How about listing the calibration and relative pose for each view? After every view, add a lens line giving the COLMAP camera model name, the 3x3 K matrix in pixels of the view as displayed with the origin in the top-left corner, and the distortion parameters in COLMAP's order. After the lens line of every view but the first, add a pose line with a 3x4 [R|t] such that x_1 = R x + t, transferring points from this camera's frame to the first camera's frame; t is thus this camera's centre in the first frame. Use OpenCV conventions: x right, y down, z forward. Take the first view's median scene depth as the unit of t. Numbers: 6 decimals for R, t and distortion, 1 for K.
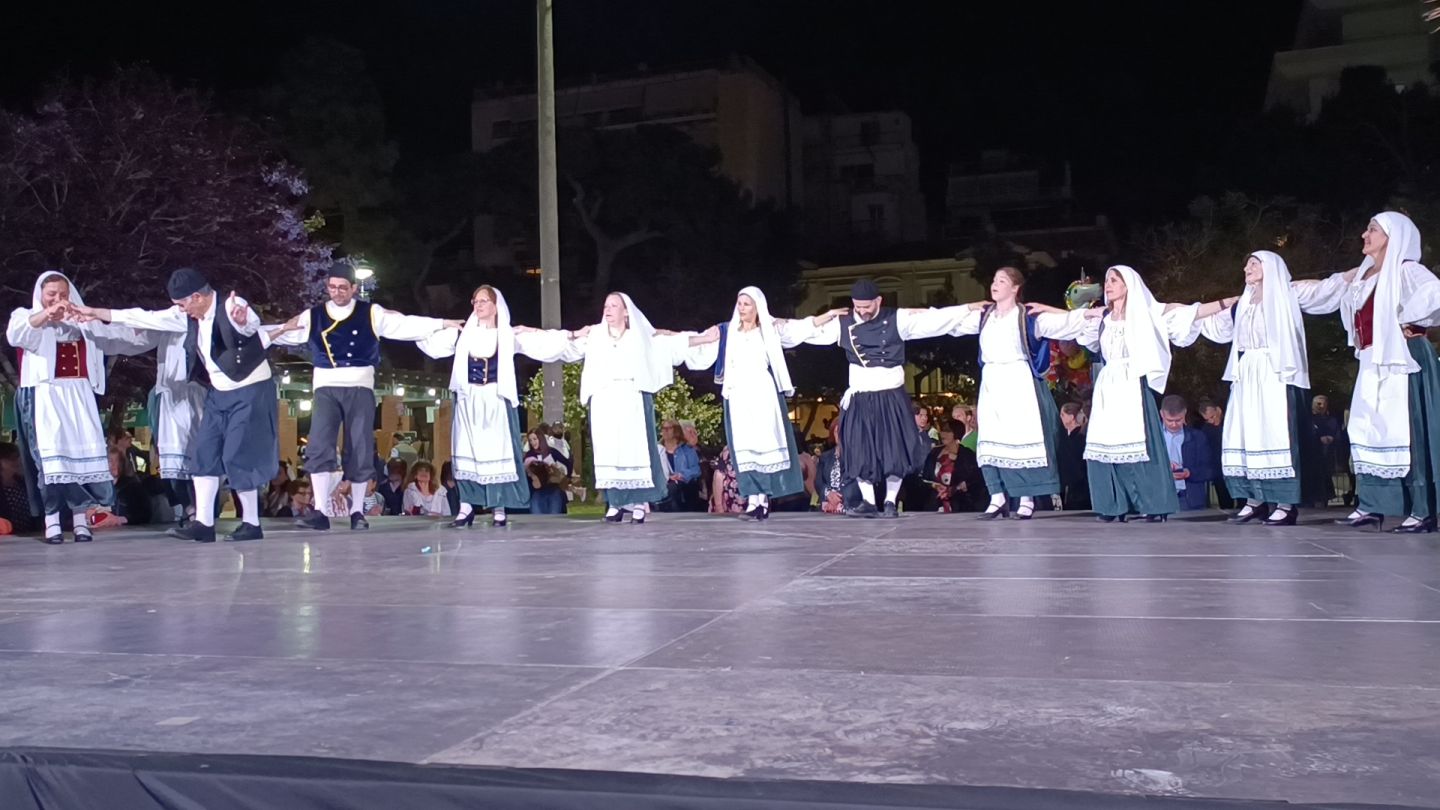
lens RADIAL K [[1309.6, 0, 715.1], [0, 1309.6, 399.3], [0, 0, 1]] dist [0.007119, 0.000000]
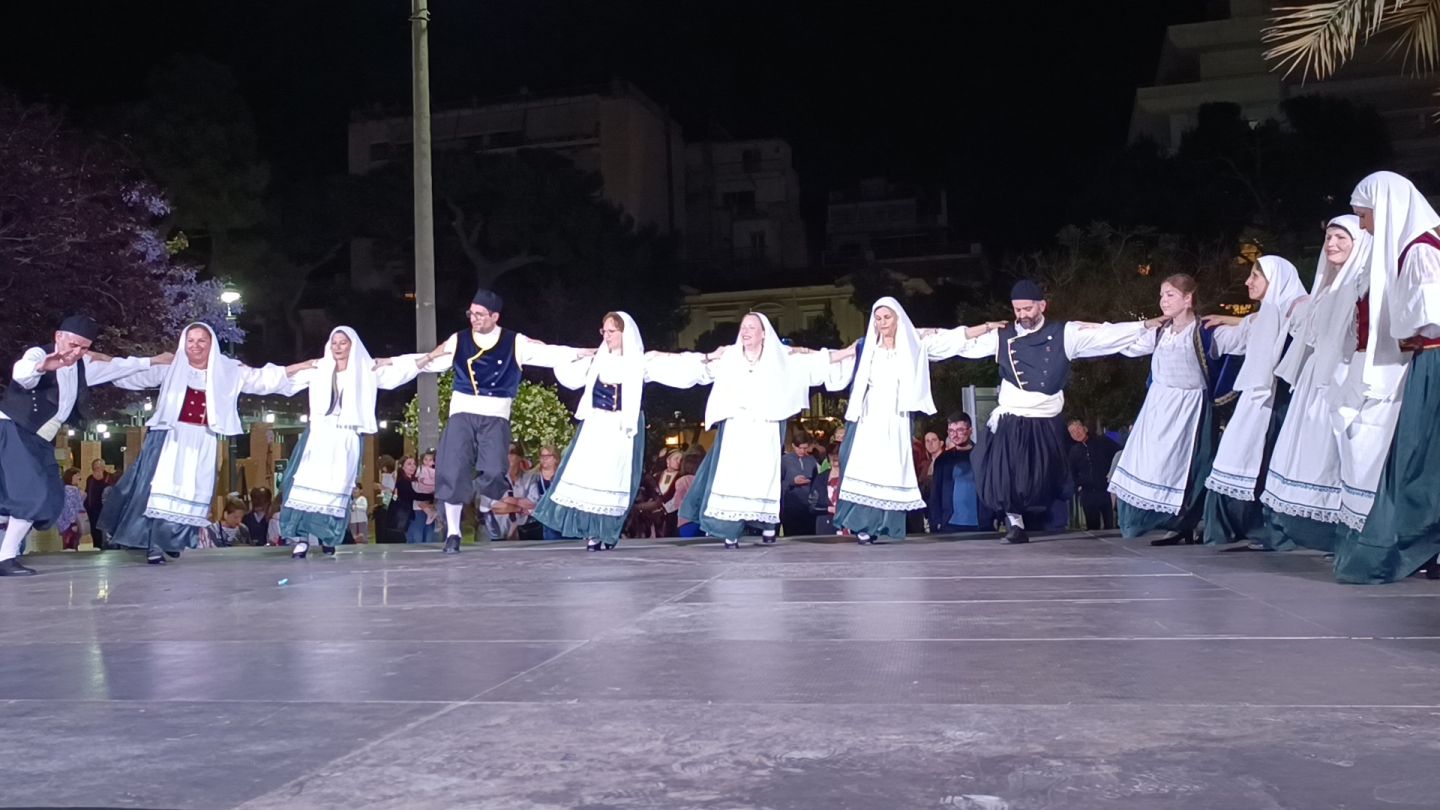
lens RADIAL K [[1309.6, 0, 716.7], [0, 1309.6, 400.4], [0, 0, 1]] dist [0.007119, 0.000000]
pose [[0.995995, -0.002438, 0.089374, 0.018654], [0.004075, 0.999827, -0.018136, -0.000565], [-0.089314, 0.018427, 0.995833, 0.007438]]
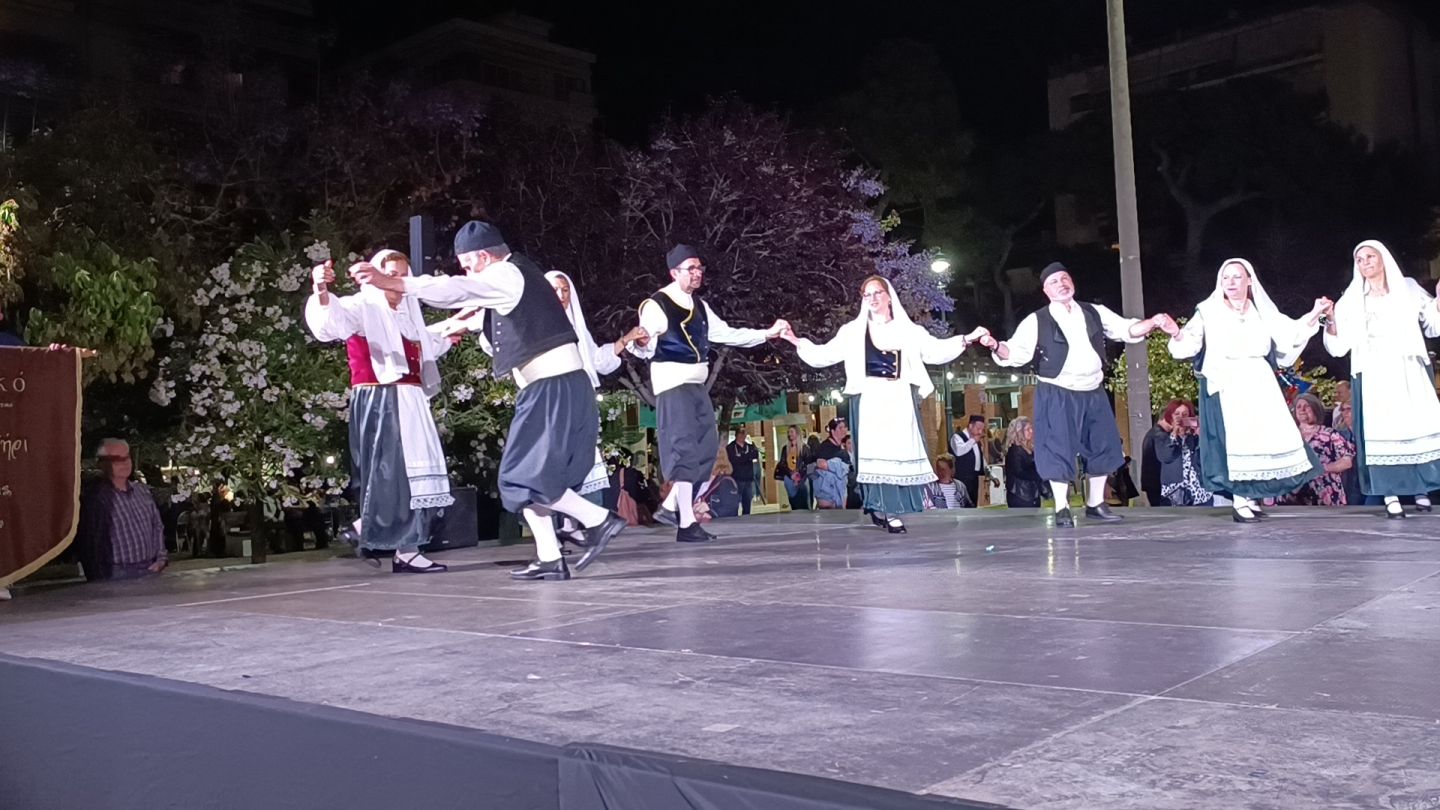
lens RADIAL K [[1309.6, 0, 719.9], [0, 1309.6, 398.7], [0, 0, 1]] dist [0.007119, 0.000000]
pose [[0.904094, -0.036771, -0.425749, 0.037775], [0.042220, 0.999103, 0.003366, -0.019064], [0.425243, -0.021018, 0.904835, 0.003874]]
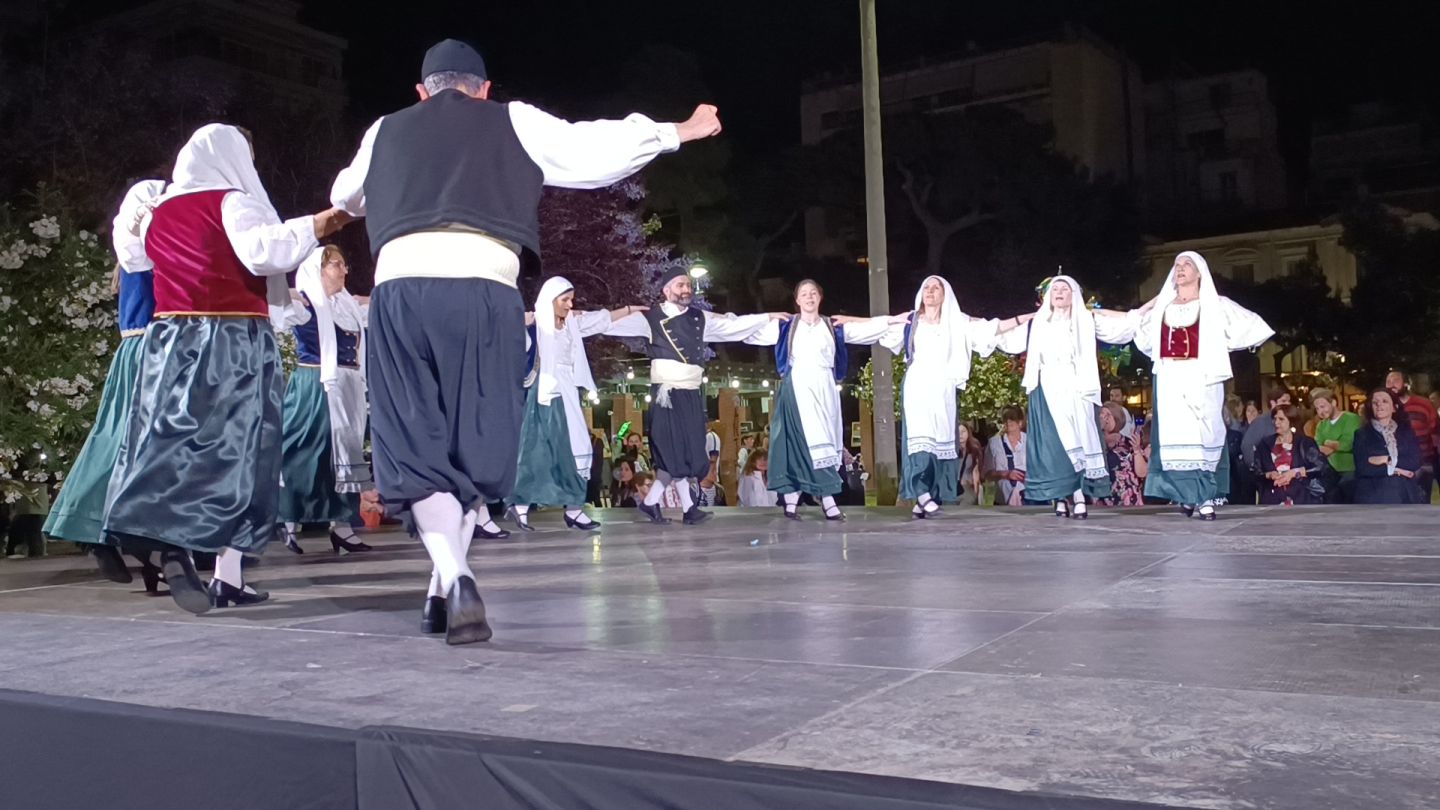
lens RADIAL K [[1309.6, 0, 716.7], [0, 1309.6, 403.7], [0, 0, 1]] dist [0.007119, 0.000000]
pose [[0.967990, -0.017881, -0.250352, 0.017128], [0.021165, 0.999722, 0.010433, -0.010061], [0.250096, -0.015398, 0.968099, -0.011432]]
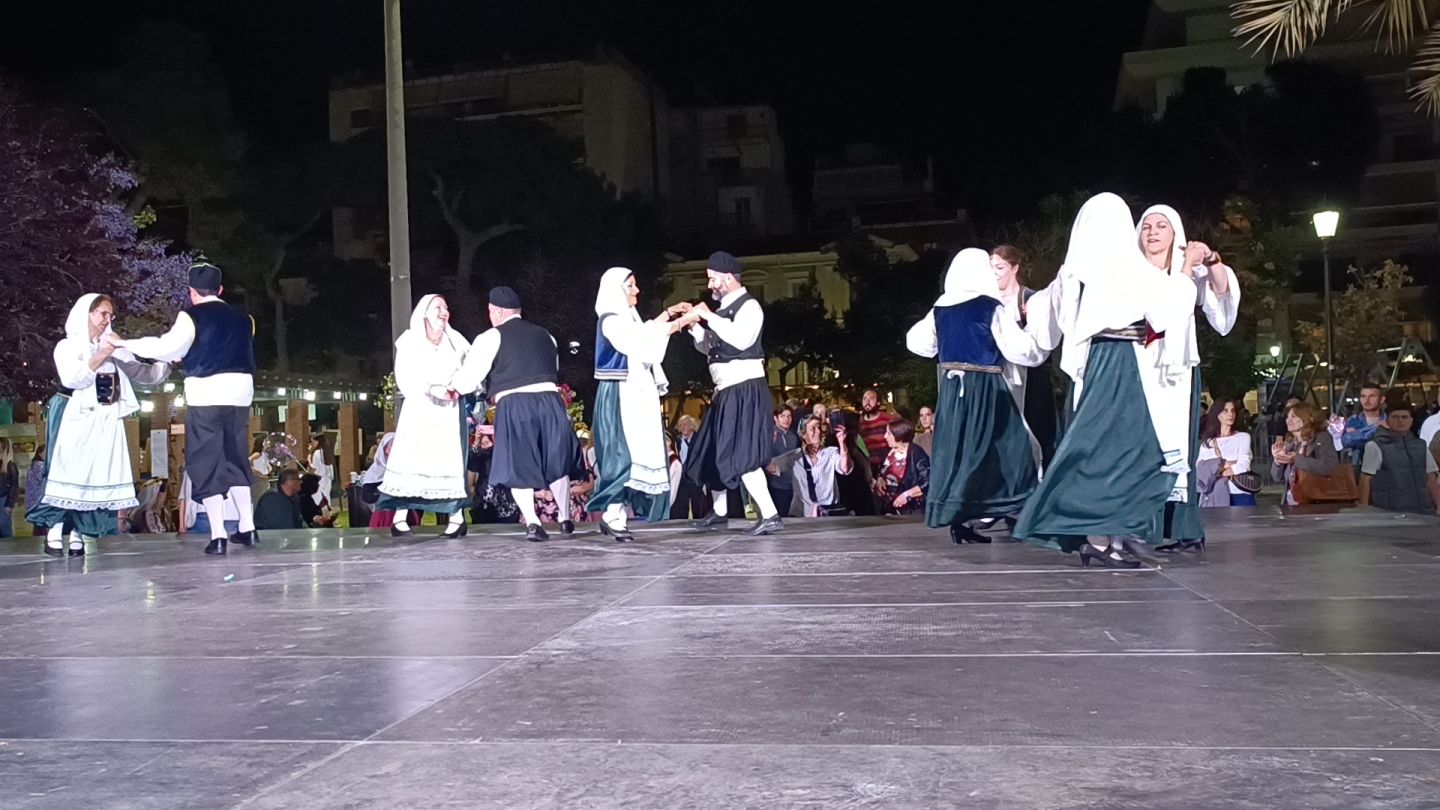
lens RADIAL K [[1309.6, 0, 716.7], [0, 1309.6, 400.2], [0, 0, 1]] dist [0.007119, 0.000000]
pose [[0.995114, -0.009586, 0.098262, 0.057939], [0.008877, 0.999931, 0.007650, -0.026536], [-0.098328, -0.006740, 0.995131, 0.039953]]
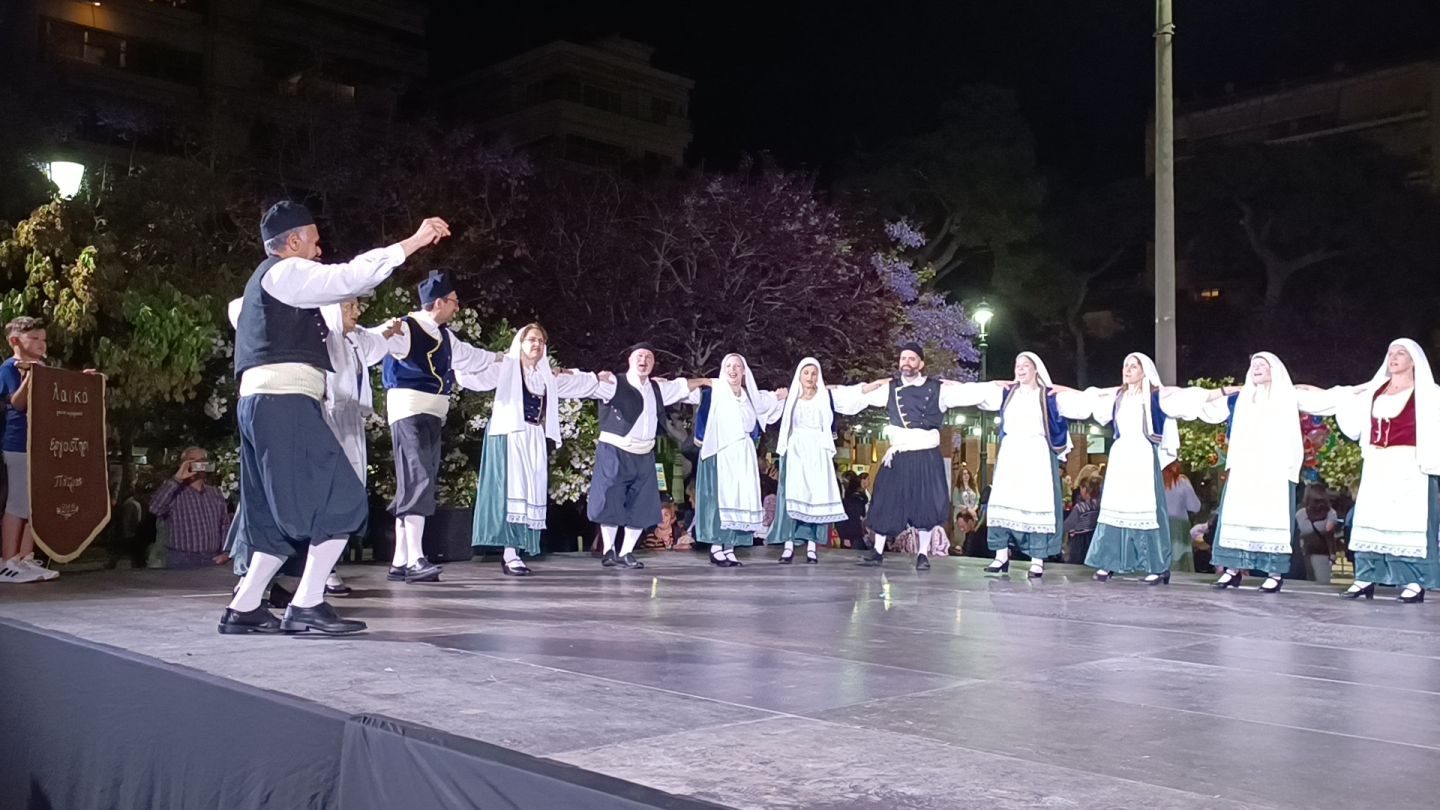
lens RADIAL K [[1309.6, 0, 713.5], [0, 1309.6, 402.0], [0, 0, 1]] dist [0.007119, 0.000000]
pose [[0.870381, 0.011233, -0.492250, 0.336481], [-0.018310, 0.999787, -0.009560, -0.065299], [0.492038, 0.017334, 0.870401, -0.133550]]
